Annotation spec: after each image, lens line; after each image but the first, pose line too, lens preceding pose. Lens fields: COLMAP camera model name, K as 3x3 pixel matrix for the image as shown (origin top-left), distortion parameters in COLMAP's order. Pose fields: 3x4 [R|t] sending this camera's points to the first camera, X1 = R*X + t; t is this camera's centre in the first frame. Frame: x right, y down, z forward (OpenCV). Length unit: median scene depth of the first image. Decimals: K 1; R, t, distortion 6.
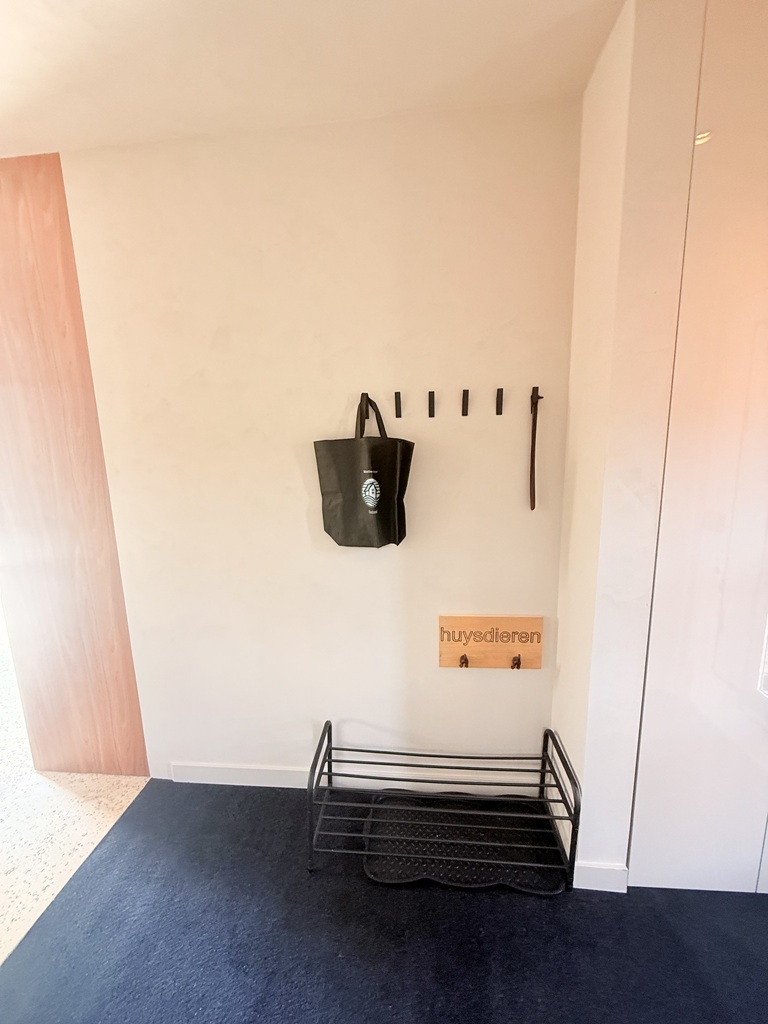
lens RADIAL K [[406.8, 0, 384.7], [0, 406.8, 508.7], [0, 0, 1]] dist [-0.001506, -0.000079]
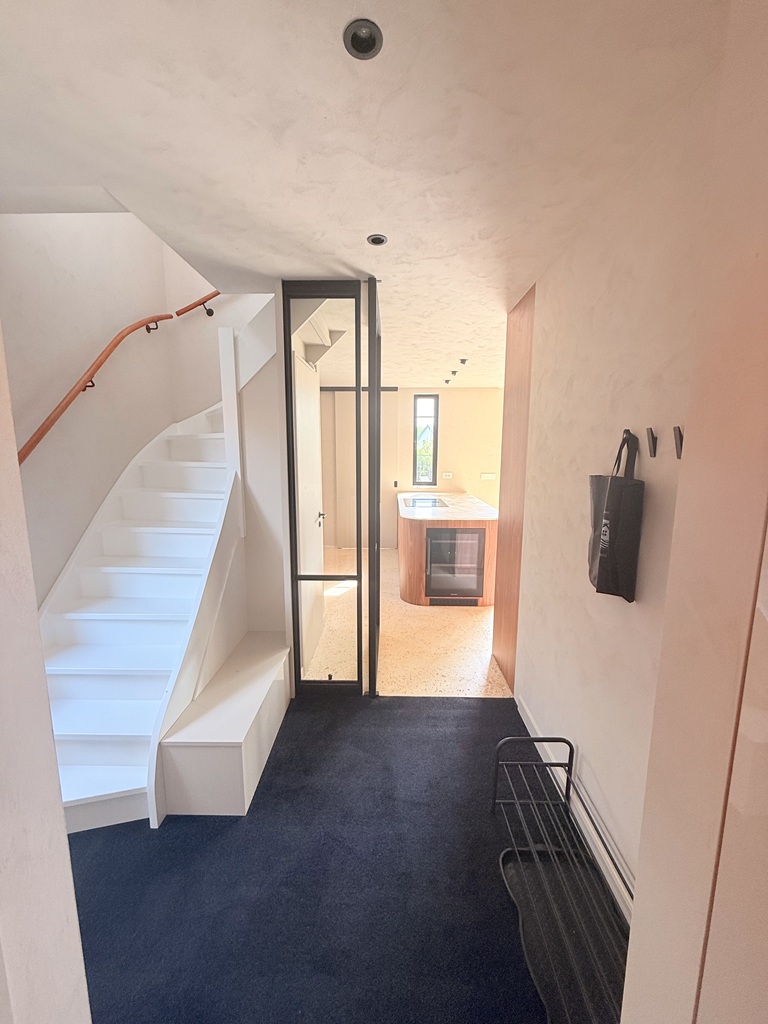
lens RADIAL K [[406.8, 0, 384.7], [0, 406.8, 508.7], [0, 0, 1]] dist [-0.001506, -0.000079]
pose [[0.069682, 0.171676, -0.982686, 0.855073], [-0.177905, 0.971428, 0.157094, -0.153114], [0.981577, 0.163878, 0.098233, 0.389918]]
